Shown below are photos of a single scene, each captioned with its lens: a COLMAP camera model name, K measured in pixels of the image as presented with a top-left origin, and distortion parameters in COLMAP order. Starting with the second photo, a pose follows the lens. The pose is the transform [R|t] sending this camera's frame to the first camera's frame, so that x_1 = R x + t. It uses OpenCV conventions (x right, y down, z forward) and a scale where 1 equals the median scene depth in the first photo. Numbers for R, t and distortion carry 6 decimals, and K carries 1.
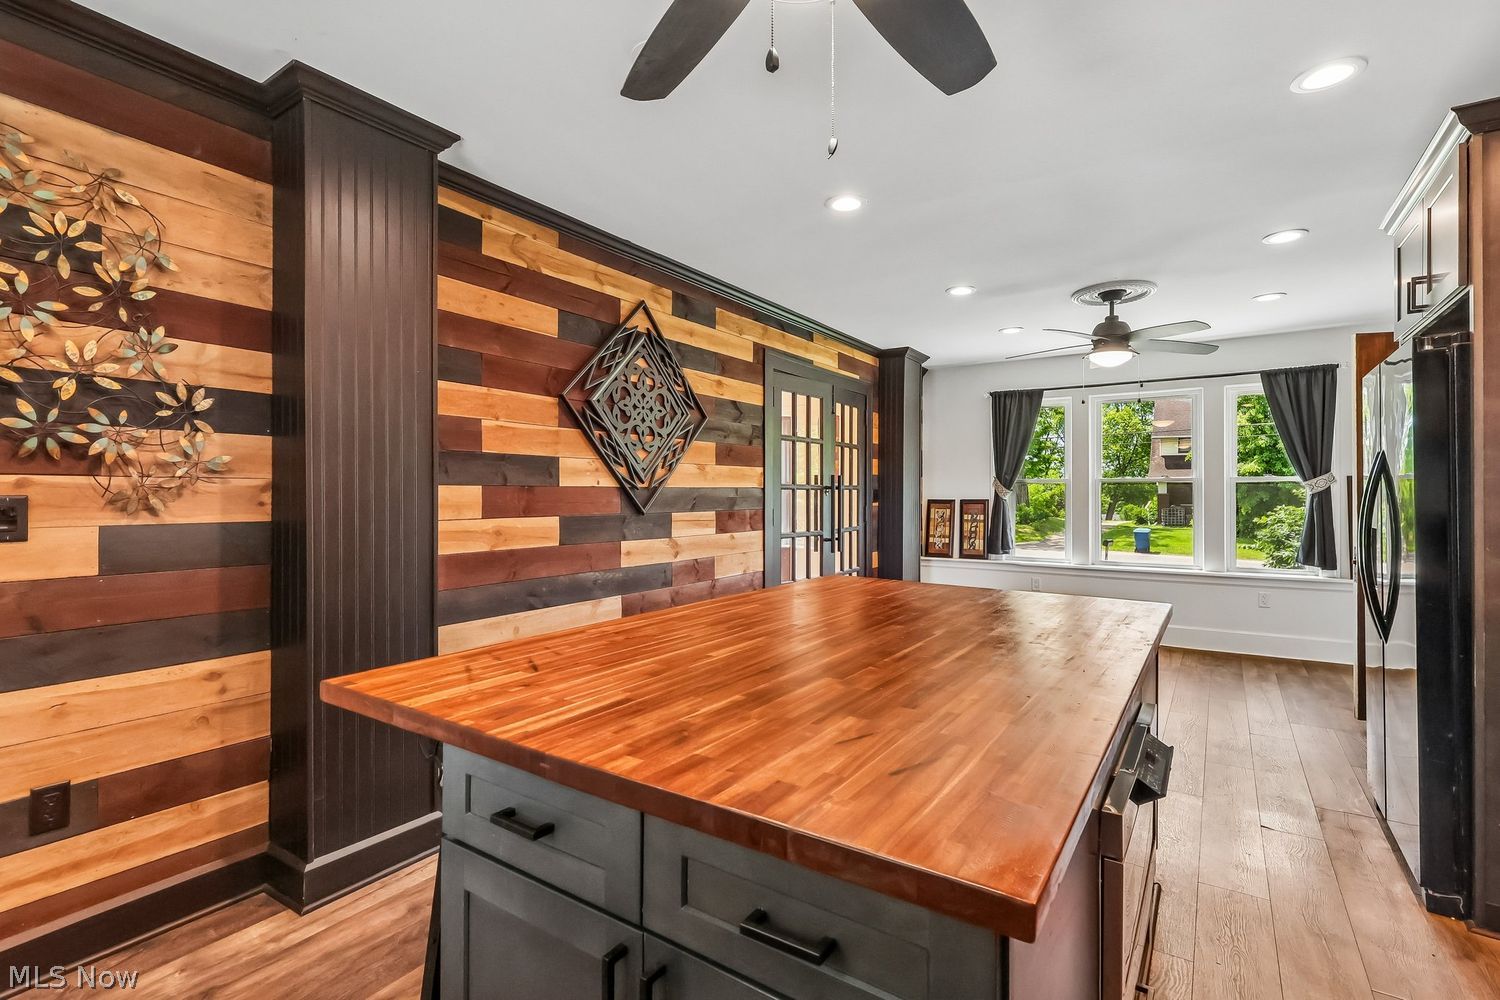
lens RADIAL K [[698.4, 0, 752.1], [0, 698.4, 496.6], [0, 0, 1]] dist [-0.006152, 0.002120]
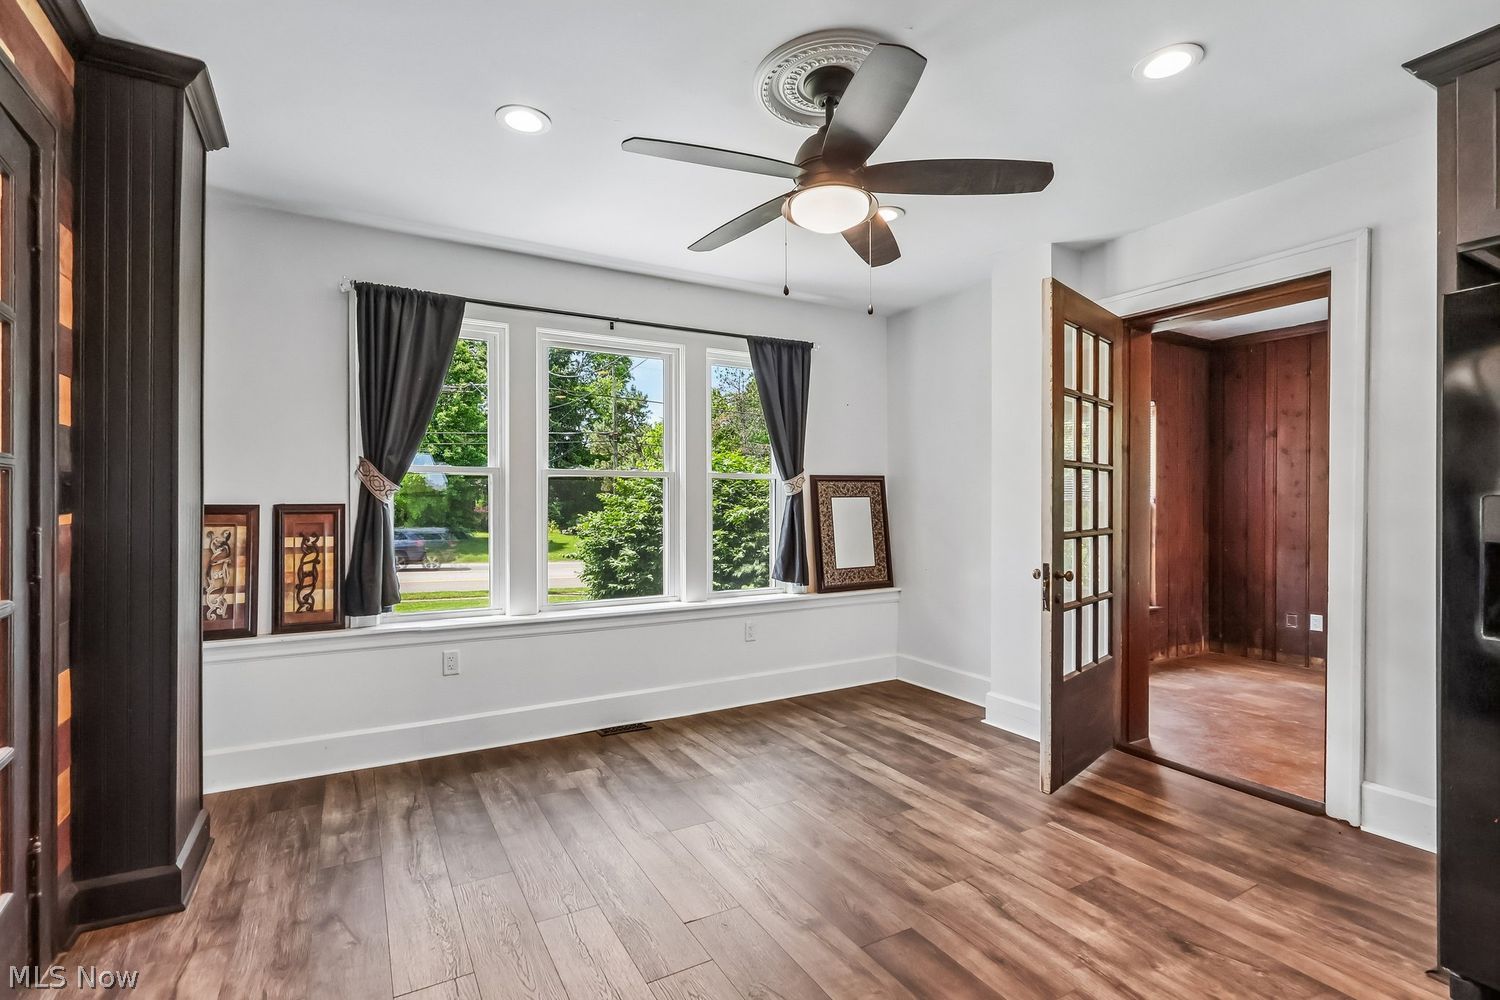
lens RADIAL K [[698.4, 0, 746.0], [0, 698.4, 504.2], [0, 0, 1]] dist [-0.006152, 0.002120]
pose [[0.445860, -0.002407, 0.895099, 0.038611], [0.001186, 0.999997, 0.002099, 0.004155], [-0.895102, 0.000125, 0.445862, 0.682537]]
